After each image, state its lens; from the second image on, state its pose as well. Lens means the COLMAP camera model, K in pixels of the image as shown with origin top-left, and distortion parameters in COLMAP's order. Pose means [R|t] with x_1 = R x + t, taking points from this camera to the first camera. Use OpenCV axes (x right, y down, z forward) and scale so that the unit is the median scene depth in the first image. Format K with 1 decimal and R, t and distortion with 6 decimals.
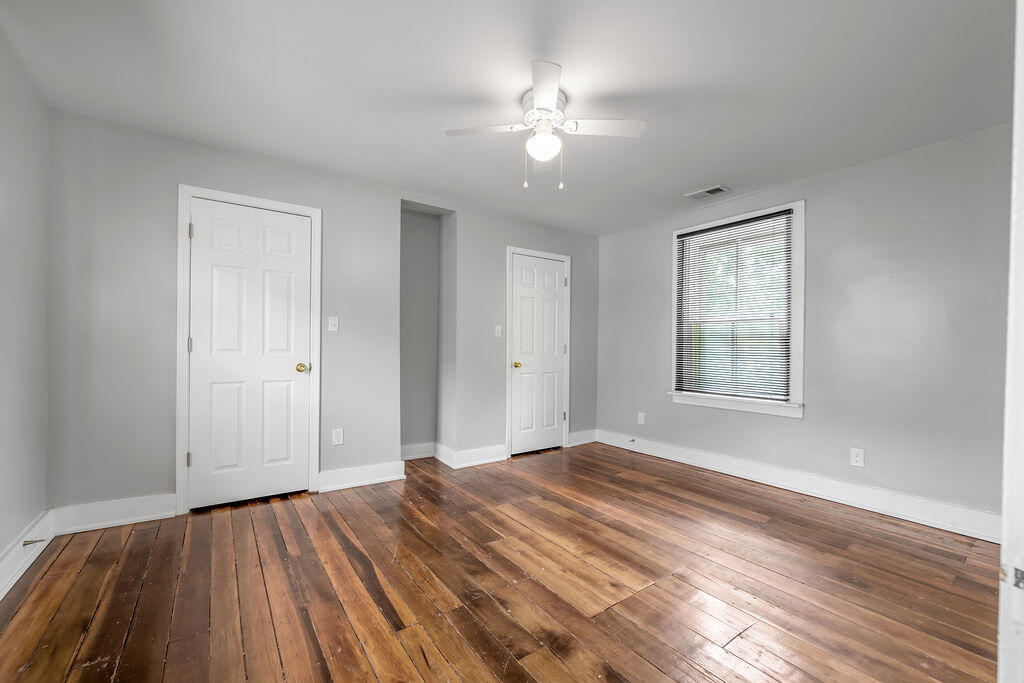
lens RADIAL K [[412.6, 0, 509.4], [0, 412.6, 345.9], [0, 0, 1]] dist [-0.001611, -0.000016]
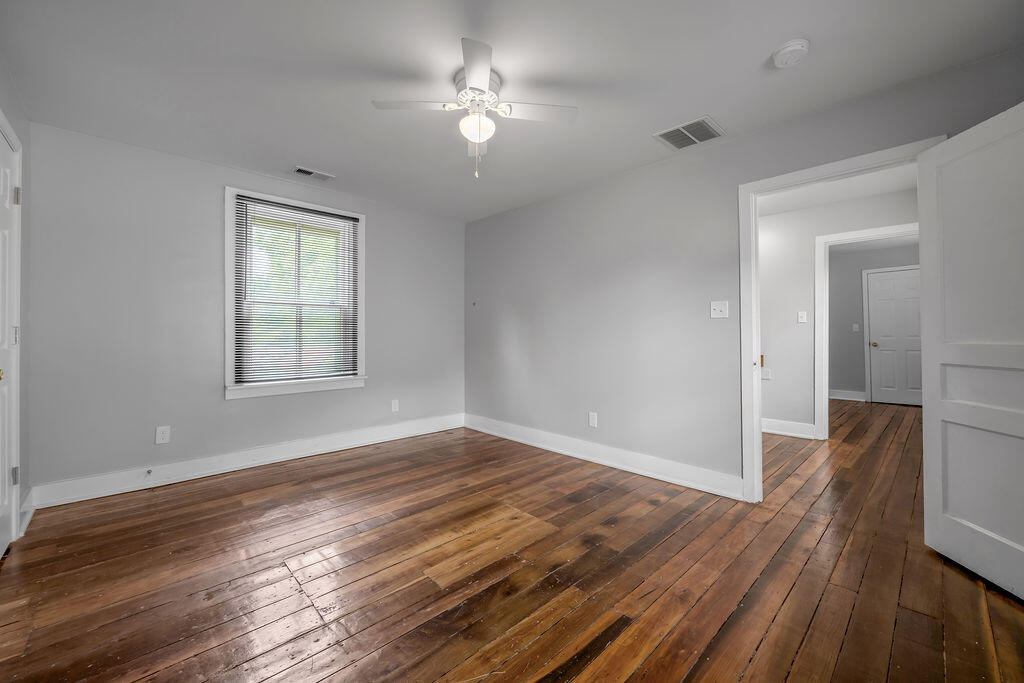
lens RADIAL K [[412.6, 0, 515.5], [0, 412.6, 332.6], [0, 0, 1]] dist [-0.001611, -0.000016]
pose [[-0.148690, -0.009652, 0.988837, -0.778204], [-0.005771, 0.999944, 0.008893, -0.007113], [-0.988867, -0.004384, -0.148738, 0.918078]]
